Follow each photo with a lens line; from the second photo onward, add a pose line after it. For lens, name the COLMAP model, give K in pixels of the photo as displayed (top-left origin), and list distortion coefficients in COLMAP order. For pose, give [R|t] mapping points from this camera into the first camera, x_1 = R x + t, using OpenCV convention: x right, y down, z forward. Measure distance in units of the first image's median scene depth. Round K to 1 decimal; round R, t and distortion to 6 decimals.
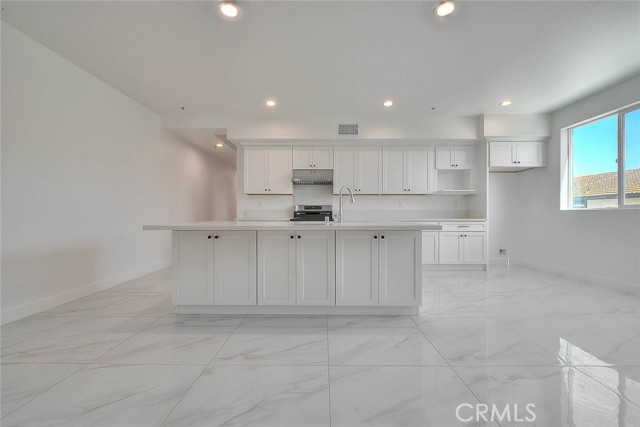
lens RADIAL K [[260.2, 0, 324.9], [0, 260.2, 211.1], [0, 0, 1]] dist [0.004232, -0.001418]
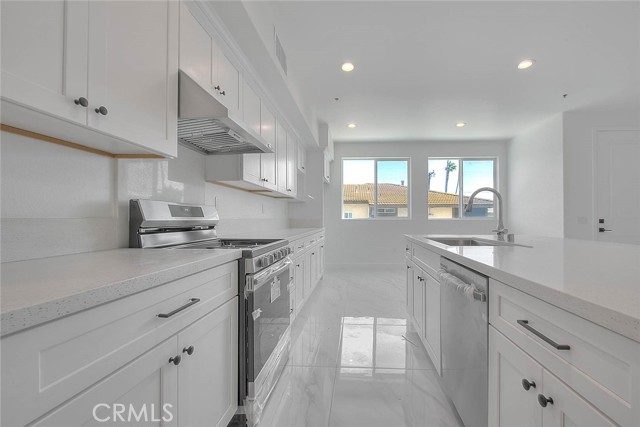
lens RADIAL K [[268.5, 0, 342.0], [0, 268.5, 218.4], [0, 0, 1]] dist [-0.009582, 0.000120]
pose [[0.045662, 0.001541, 0.998956, -0.412868], [-0.011141, 0.999937, -0.001034, -0.006612], [-0.998895, -0.011082, 0.045676, 0.859064]]
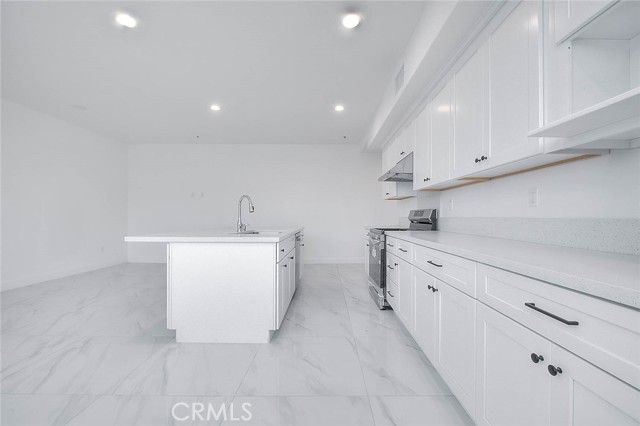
lens RADIAL K [[273.5, 0, 326.1], [0, 273.5, 213.0], [0, 0, 1]] dist [-0.000384, -0.001778]
pose [[0.018484, -0.012208, -0.999755, 0.702456], [0.019520, 0.999739, -0.011847, -0.011278], [0.999639, -0.019296, 0.018717, 0.816533]]
